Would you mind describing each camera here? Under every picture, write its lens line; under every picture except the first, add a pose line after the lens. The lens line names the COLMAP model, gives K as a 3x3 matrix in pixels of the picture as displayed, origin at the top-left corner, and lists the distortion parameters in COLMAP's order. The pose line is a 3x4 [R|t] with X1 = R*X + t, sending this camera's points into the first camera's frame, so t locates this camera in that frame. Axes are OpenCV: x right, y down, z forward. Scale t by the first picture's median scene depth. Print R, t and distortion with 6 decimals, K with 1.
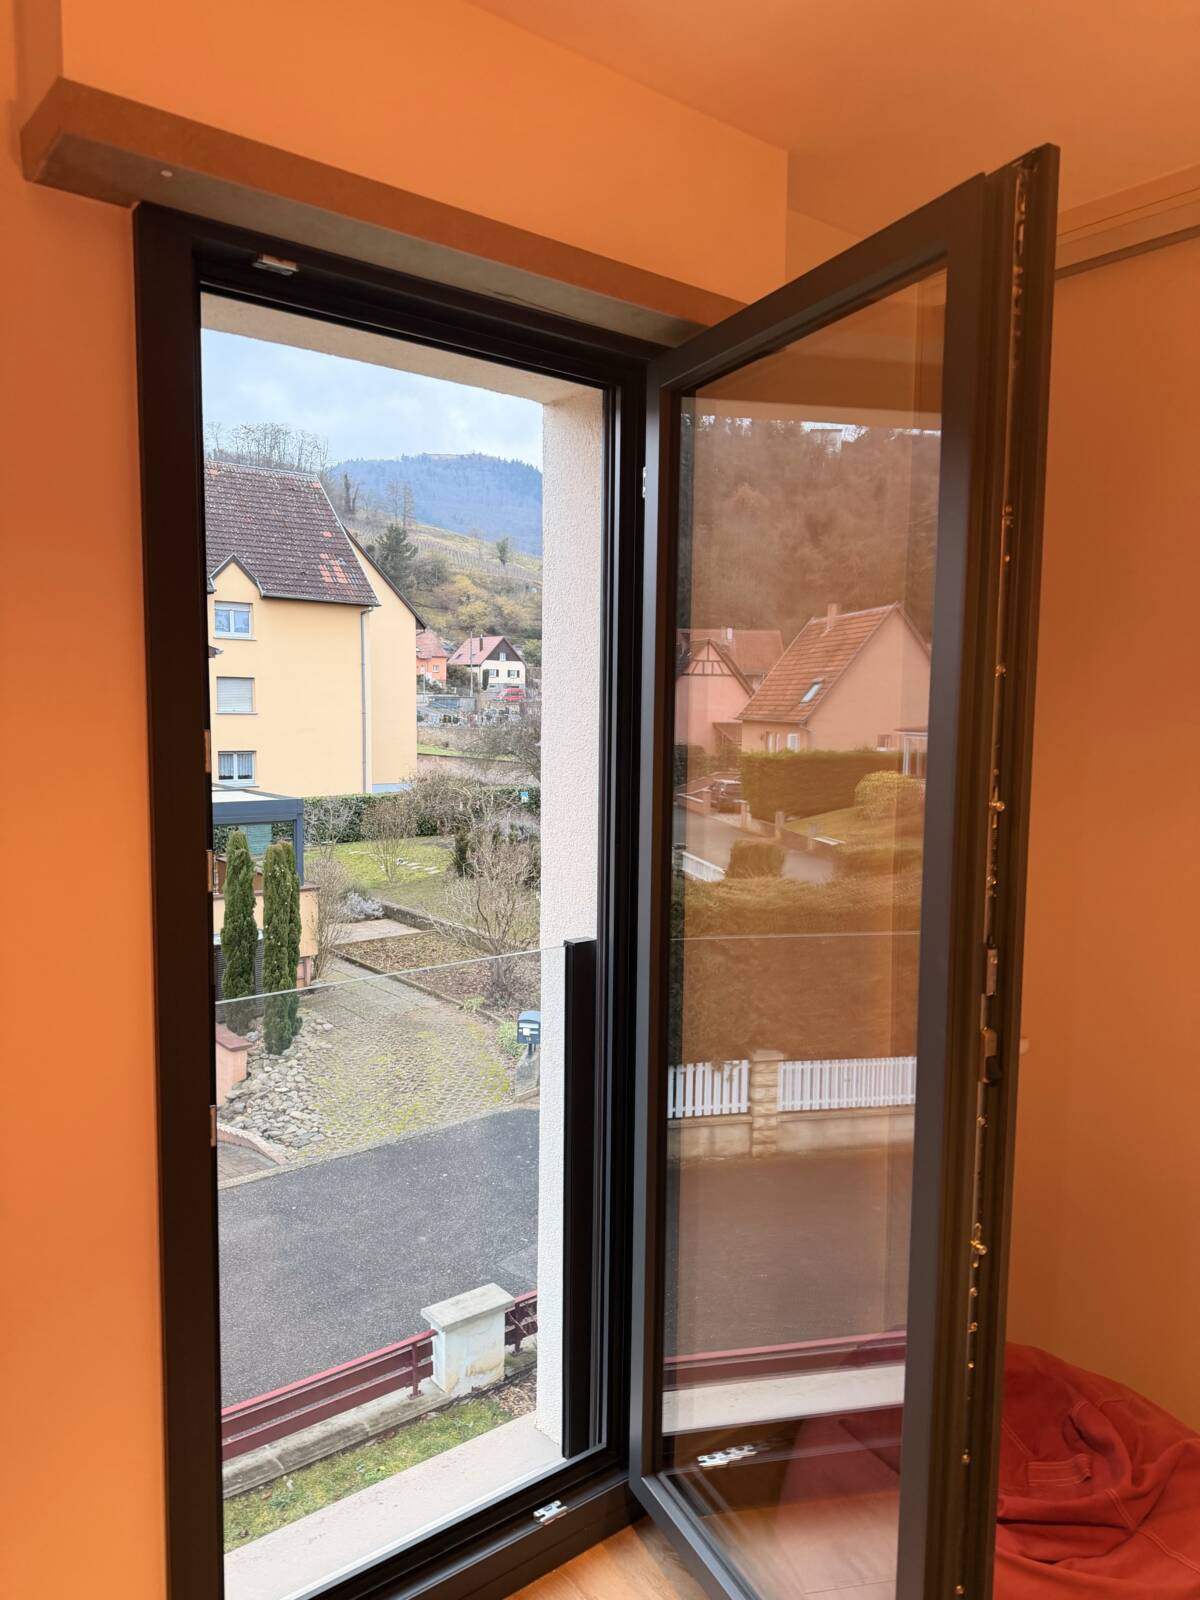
lens RADIAL K [[1121.8, 0, 600.5], [0, 1121.8, 801.6], [0, 0, 1]] dist [0.007917, 0.000176]
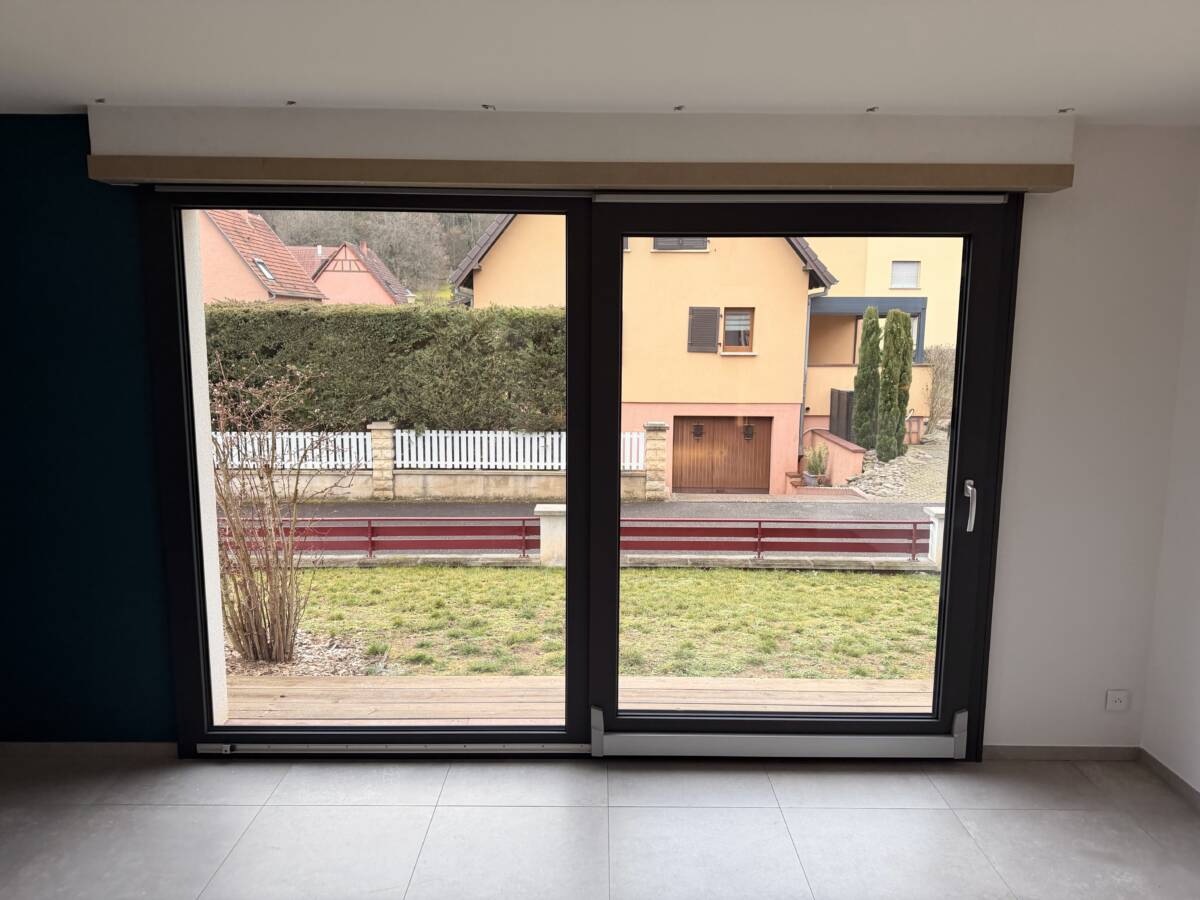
lens RADIAL K [[841.3, 0, 600.8], [0, 841.3, 453.1], [0, 0, 1]] dist [0.007917, 0.000176]
pose [[0.777937, 0.080742, -0.623133, 0.088548], [-0.055771, 0.996668, 0.059515, 0.172390], [0.625862, -0.011546, 0.779848, -0.036555]]
